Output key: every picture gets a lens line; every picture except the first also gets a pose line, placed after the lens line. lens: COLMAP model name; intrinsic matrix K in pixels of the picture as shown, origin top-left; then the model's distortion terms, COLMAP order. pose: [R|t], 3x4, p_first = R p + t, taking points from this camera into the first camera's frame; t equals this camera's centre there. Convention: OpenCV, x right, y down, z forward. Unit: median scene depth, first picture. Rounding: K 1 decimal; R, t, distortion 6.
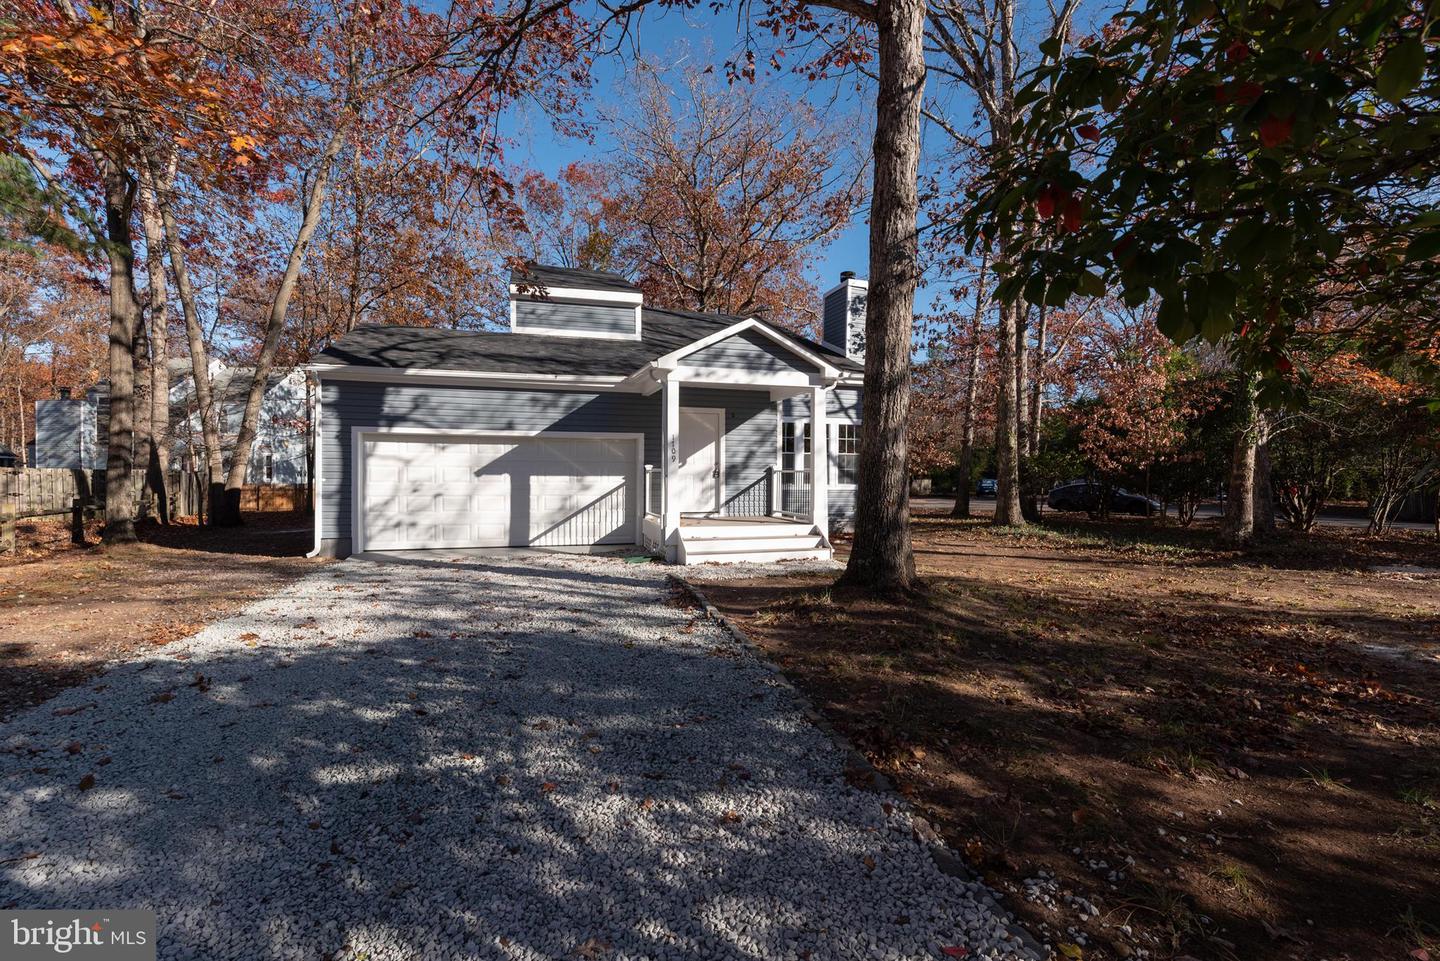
lens RADIAL K [[630.0, 0, 720.2], [0, 630.0, 483.9], [0, 0, 1]] dist [0.000988, 0.000140]
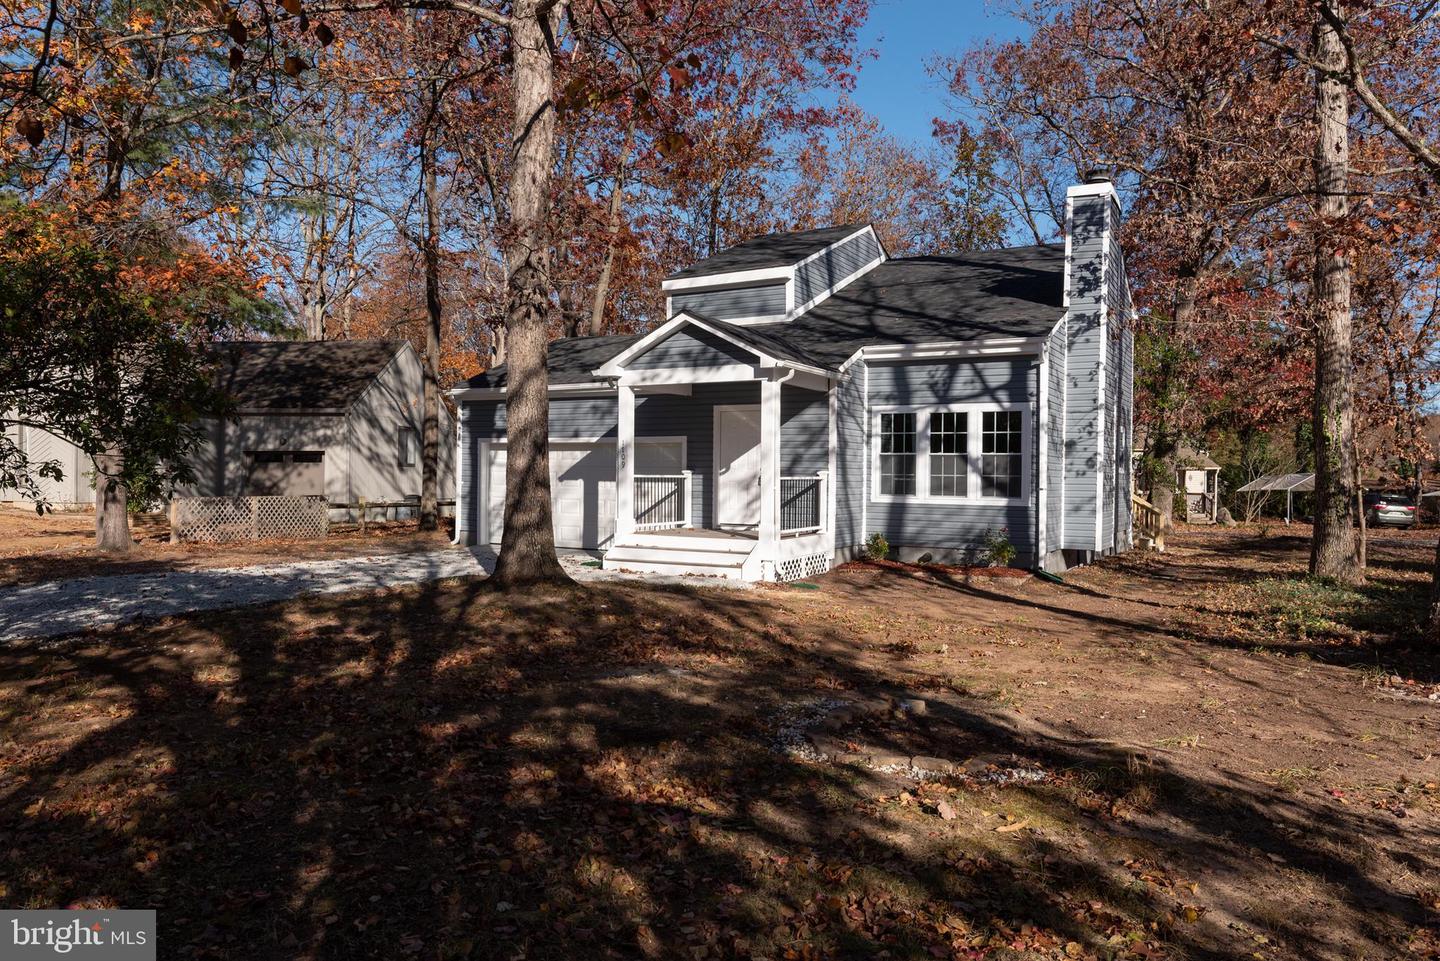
lens RADIAL K [[1011.0, 0, 720.0], [0, 1011.0, 480.5], [0, 0, 1]] dist [0.000693, -0.002416]
pose [[0.689591, 0.007134, -0.724164, 1.043806], [-0.018936, 0.999787, -0.008182, -0.004340], [0.723951, 0.019355, 0.689580, 0.012287]]
